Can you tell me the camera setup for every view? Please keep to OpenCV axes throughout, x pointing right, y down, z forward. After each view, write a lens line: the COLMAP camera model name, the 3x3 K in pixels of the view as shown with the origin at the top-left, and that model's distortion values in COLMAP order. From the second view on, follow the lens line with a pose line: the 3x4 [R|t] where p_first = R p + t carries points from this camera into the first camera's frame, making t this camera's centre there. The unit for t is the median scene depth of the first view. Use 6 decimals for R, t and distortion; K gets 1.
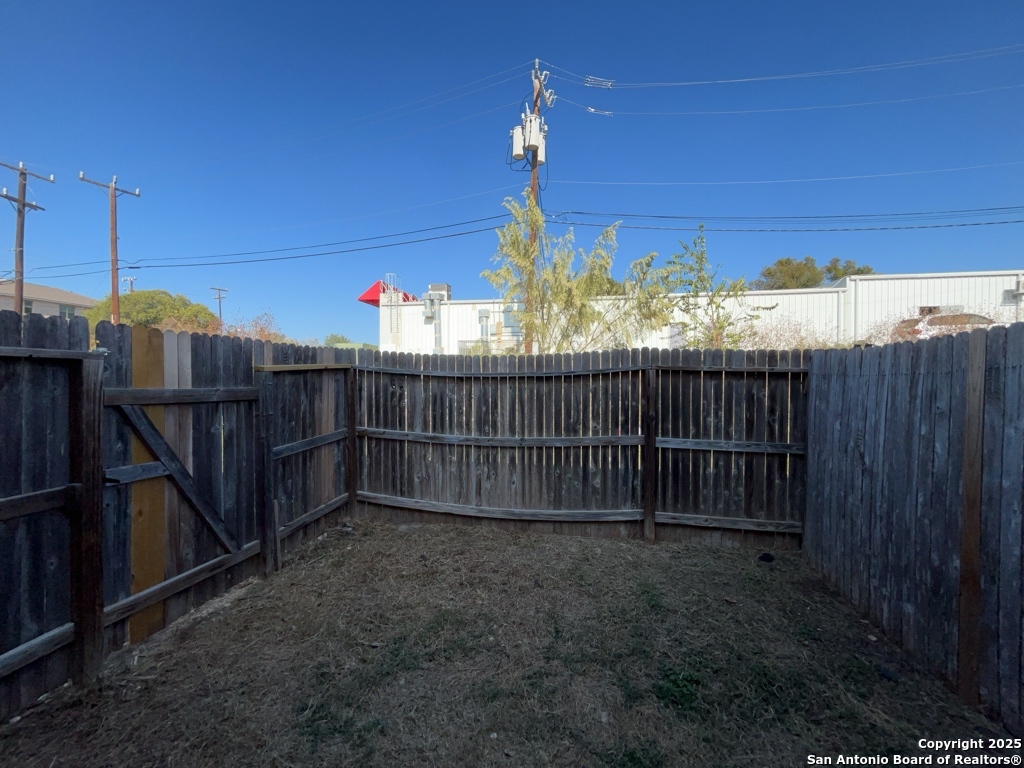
lens RADIAL K [[414.4, 0, 511.5], [0, 414.4, 383.5], [0, 0, 1]] dist [-0.007670, 0.000579]
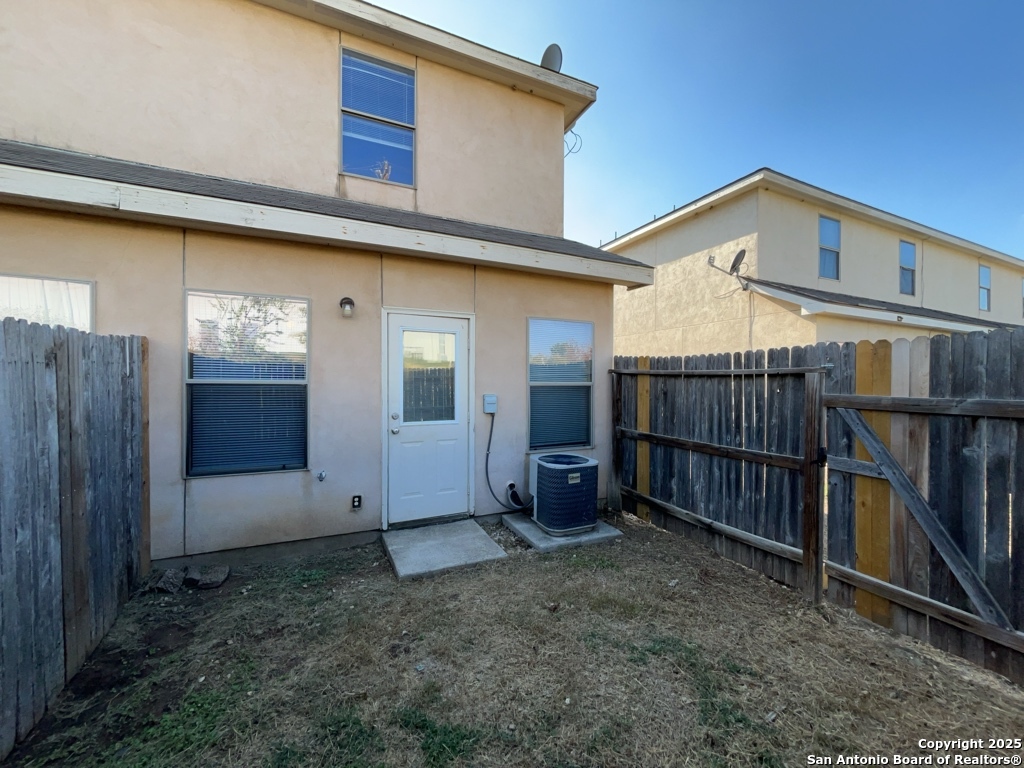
lens RADIAL K [[414.4, 0, 514.3], [0, 414.4, 387.4], [0, 0, 1]] dist [-0.007670, 0.000579]
pose [[-0.814282, -0.009687, -0.580389, 0.514760], [-0.016798, 0.999835, 0.006879, -0.001269], [0.580227, 0.015351, -0.814310, 1.266722]]
